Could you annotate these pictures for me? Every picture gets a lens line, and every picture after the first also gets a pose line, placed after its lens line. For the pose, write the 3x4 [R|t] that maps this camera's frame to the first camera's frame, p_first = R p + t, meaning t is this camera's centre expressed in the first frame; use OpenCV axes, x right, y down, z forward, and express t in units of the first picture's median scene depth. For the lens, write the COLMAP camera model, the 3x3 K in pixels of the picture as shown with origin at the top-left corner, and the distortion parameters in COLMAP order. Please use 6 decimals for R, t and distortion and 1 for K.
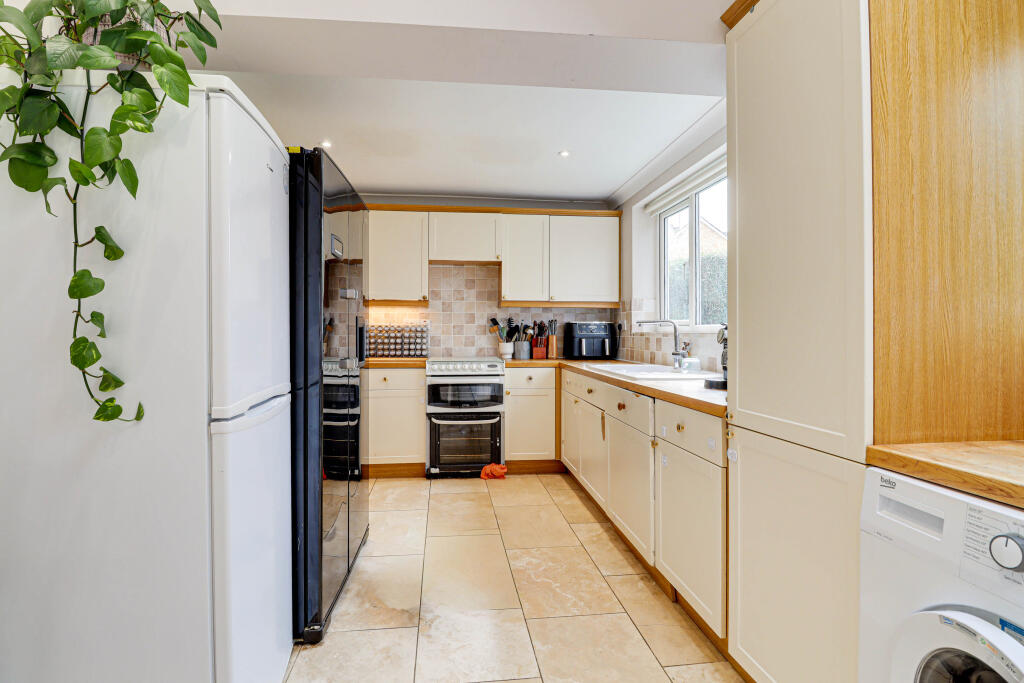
lens RADIAL K [[497.6, 0, 512.0], [0, 497.6, 341.5], [0, 0, 1]] dist [-0.014673, -0.000694]
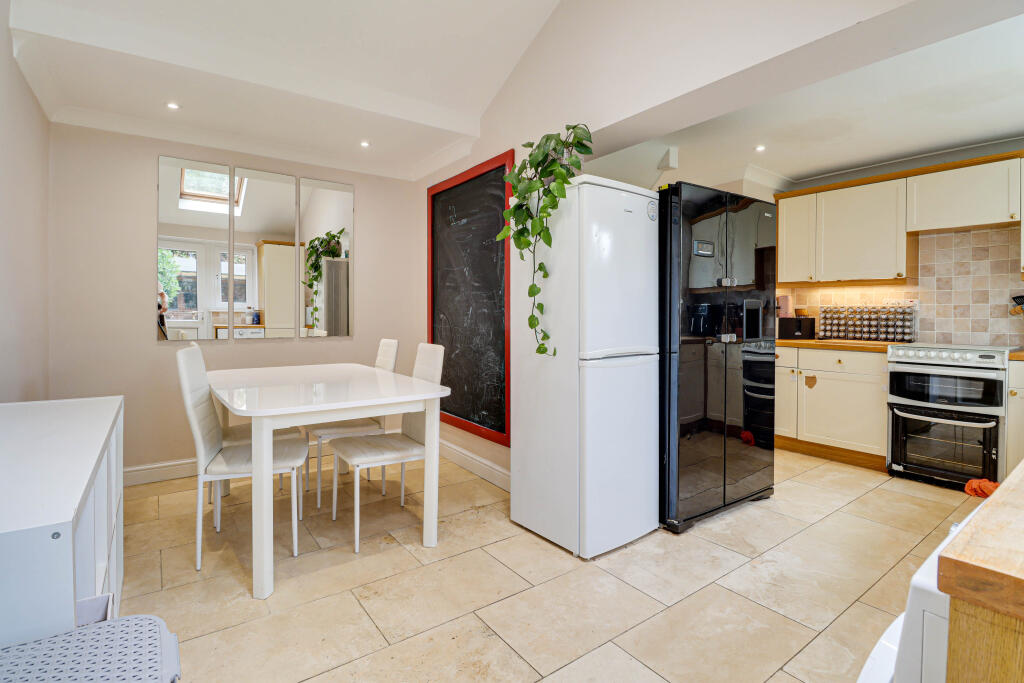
lens RADIAL K [[497.6, 0, 512.0], [0, 497.6, 341.5], [0, 0, 1]] dist [-0.014673, -0.000694]
pose [[0.498644, 0.051145, -0.865296, 0.254829], [-0.018833, 0.998661, 0.048175, 0.001482], [0.866602, -0.007727, 0.498940, -0.048075]]
